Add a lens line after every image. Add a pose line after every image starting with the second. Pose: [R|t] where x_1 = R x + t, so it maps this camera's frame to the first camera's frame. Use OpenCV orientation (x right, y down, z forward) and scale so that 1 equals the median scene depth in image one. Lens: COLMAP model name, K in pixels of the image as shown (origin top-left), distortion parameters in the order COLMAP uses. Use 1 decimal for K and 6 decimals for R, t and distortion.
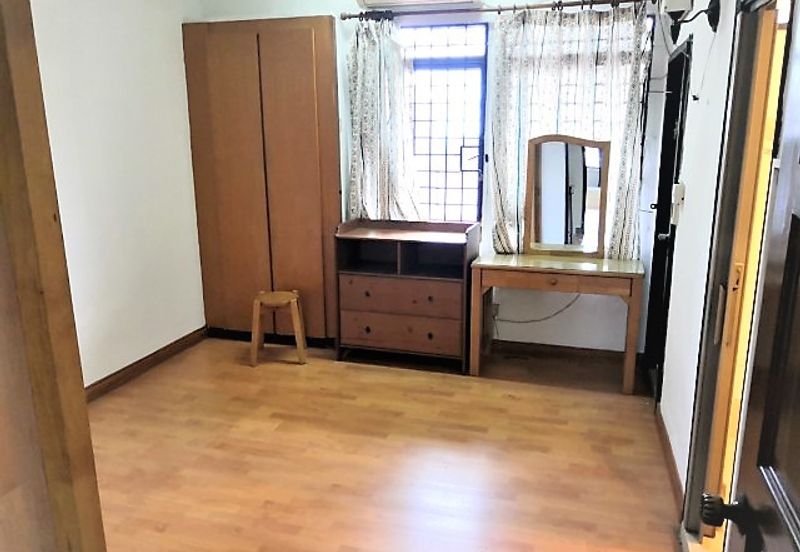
lens RADIAL K [[632.9, 0, 400.9], [0, 632.9, 275.4], [0, 0, 1]] dist [0.007884, -0.000525]
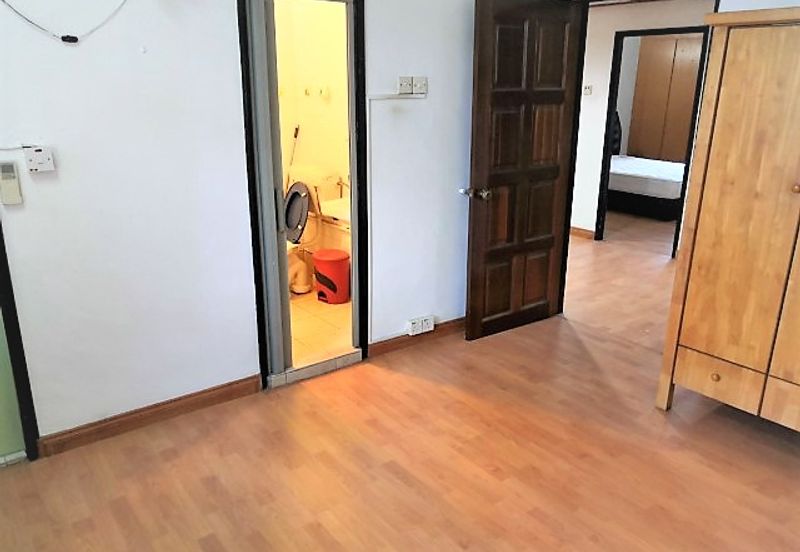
lens RADIAL K [[632.9, 0, 400.4], [0, 632.9, 275.8], [0, 0, 1]] dist [0.007884, -0.000525]
pose [[-0.809077, -0.168333, 0.563079, -0.439308], [0.142521, 0.873305, 0.465861, -0.339407], [-0.570159, 0.457169, -0.682580, 1.475820]]
